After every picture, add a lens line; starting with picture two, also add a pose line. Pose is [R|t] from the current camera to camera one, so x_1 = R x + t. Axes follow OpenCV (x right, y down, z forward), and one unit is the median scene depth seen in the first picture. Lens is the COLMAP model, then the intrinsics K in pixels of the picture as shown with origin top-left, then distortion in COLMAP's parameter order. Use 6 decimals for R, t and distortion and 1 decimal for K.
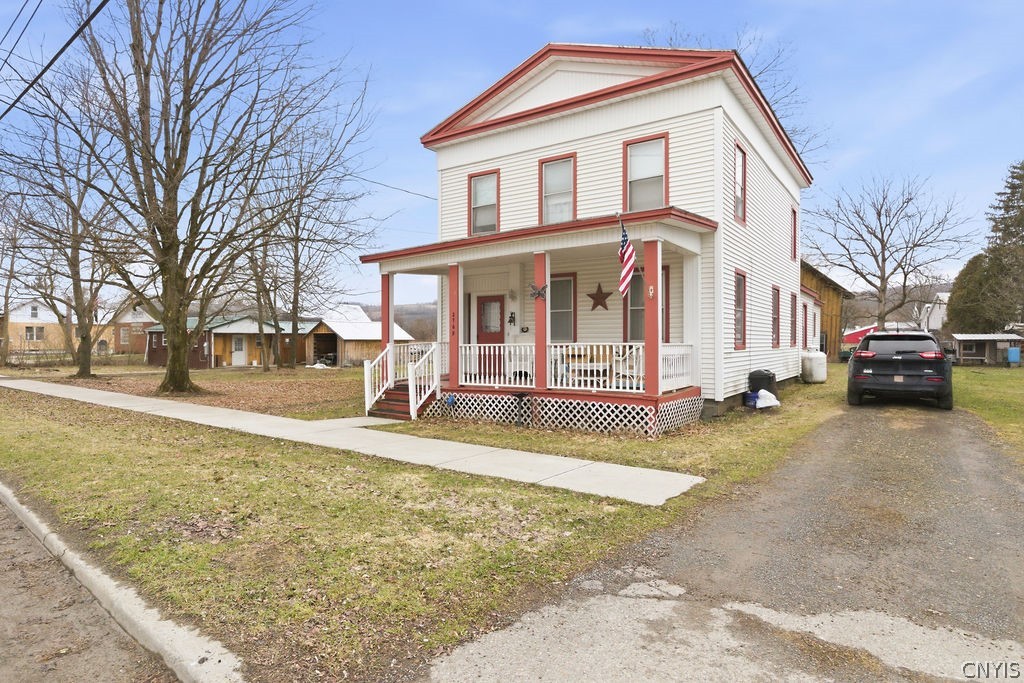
lens RADIAL K [[558.1, 0, 510.5], [0, 558.1, 339.0], [0, 0, 1]] dist [-0.020537, 0.000703]
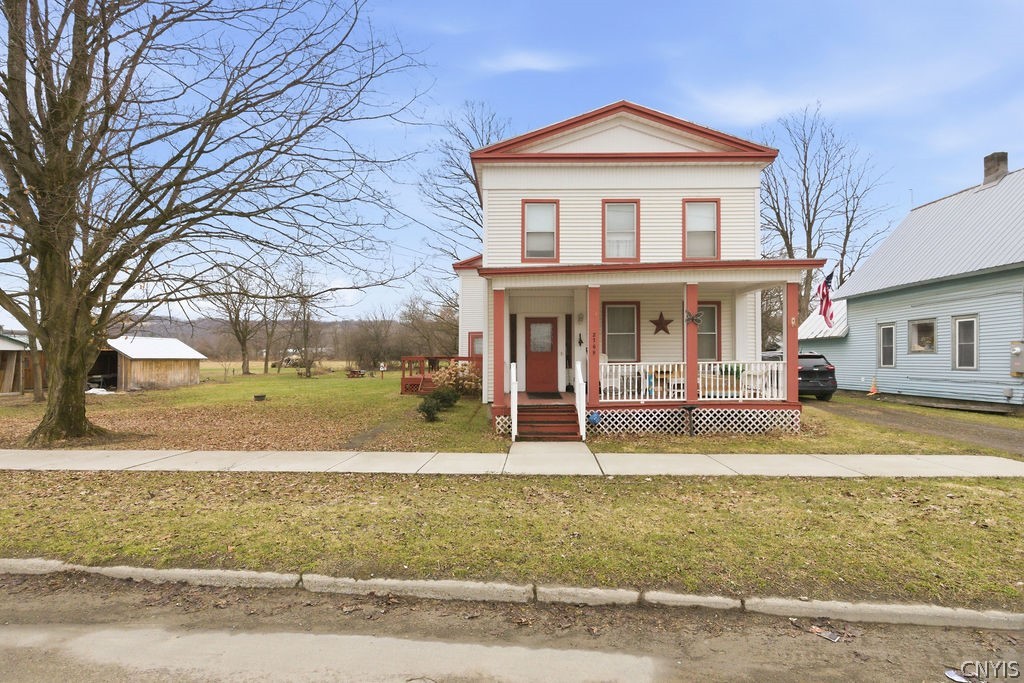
lens RADIAL K [[478.5, 0, 509.1], [0, 478.5, 348.2], [0, 0, 1]] dist [0.000445, 0.001240]
pose [[0.828881, 0.009937, 0.559337, -0.674762], [-0.000330, 0.999851, -0.017275, -0.003164], [-0.559425, 0.014134, 0.828760, 0.319542]]
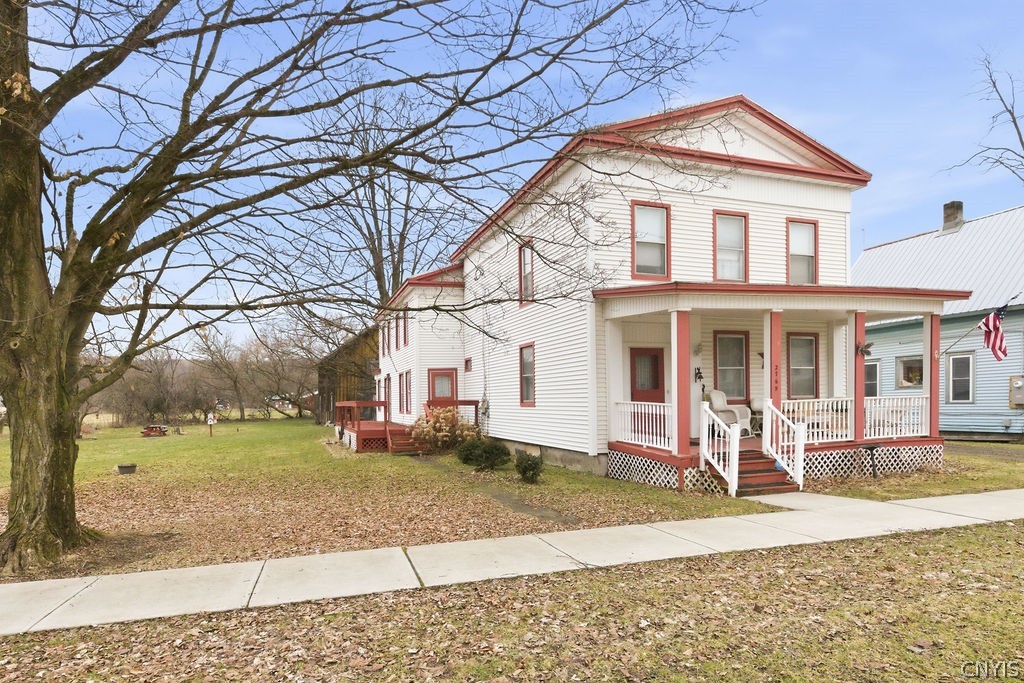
lens RADIAL K [[583.0, 0, 493.8], [0, 583.0, 409.9], [0, 0, 1]] dist [0.002549, -0.002111]
pose [[0.584204, -0.022631, 0.811292, -1.033873], [0.017106, 0.999732, 0.015570, 0.001369], [-0.811427, 0.004782, 0.584434, 0.754792]]
